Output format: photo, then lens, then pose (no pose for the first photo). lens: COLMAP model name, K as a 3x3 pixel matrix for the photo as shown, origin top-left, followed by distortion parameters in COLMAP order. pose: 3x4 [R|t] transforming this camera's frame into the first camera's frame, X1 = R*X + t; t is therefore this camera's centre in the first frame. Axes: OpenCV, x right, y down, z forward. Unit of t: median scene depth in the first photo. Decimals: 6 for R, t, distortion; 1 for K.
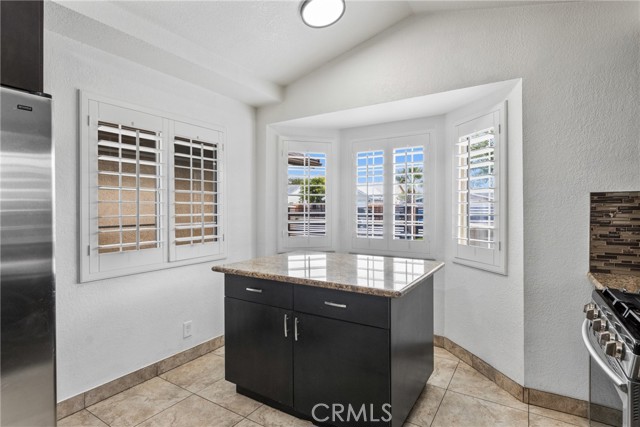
lens RADIAL K [[335.0, 0, 322.7], [0, 335.0, 209.6], [0, 0, 1]] dist [0.013115, -0.000860]
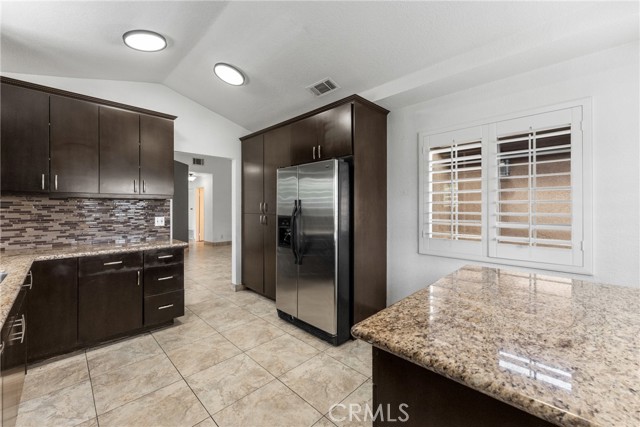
lens RADIAL K [[255.5, 0, 320.1], [0, 255.5, 208.0], [0, 0, 1]] dist [-0.001093, -0.001318]
pose [[-0.216335, 0.004443, -0.976309, 0.565385], [-0.008448, 0.999944, 0.006422, -0.002226], [0.976283, 0.009637, -0.216285, 0.806901]]
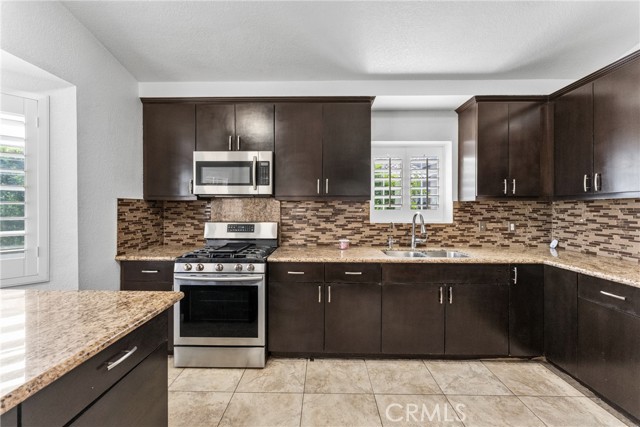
lens RADIAL K [[255.5, 0, 318.2], [0, 255.5, 211.4], [0, 0, 1]] dist [-0.001093, -0.001318]
pose [[-0.510971, -0.008938, 0.859551, -0.504204], [0.005482, 0.999892, 0.013656, -0.006745], [-0.859580, 0.011690, -0.510867, 0.803079]]
